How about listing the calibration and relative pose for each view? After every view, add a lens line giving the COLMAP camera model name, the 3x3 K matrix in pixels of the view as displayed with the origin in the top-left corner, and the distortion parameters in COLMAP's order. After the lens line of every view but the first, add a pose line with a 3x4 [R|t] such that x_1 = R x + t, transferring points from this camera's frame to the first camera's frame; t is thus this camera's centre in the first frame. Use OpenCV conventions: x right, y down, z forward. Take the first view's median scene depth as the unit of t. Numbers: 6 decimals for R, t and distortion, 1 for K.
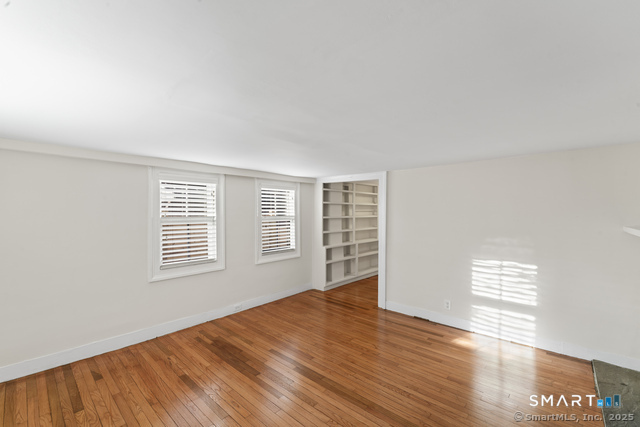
lens RADIAL K [[273.4, 0, 320.2], [0, 273.4, 217.1], [0, 0, 1]] dist [0.002473, 0.000628]
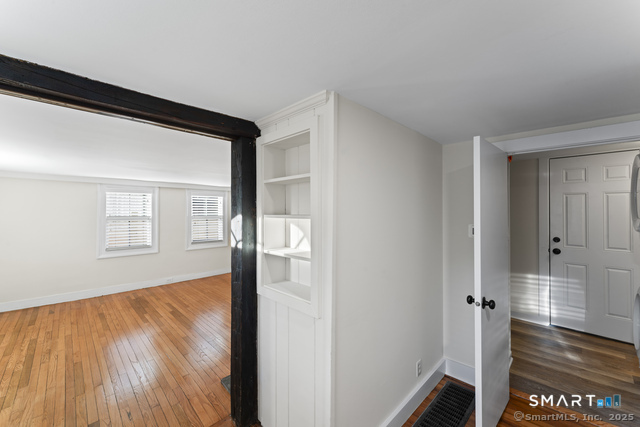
lens RADIAL K [[256.9, 0, 319.8], [0, 256.9, 211.2], [0, 0, 1]] dist [0.001283, -0.000270]
pose [[0.998306, -0.003229, -0.058089, 0.671417], [0.001544, 0.999577, -0.029040, 0.015022], [0.058159, 0.028901, 0.997889, -0.352008]]
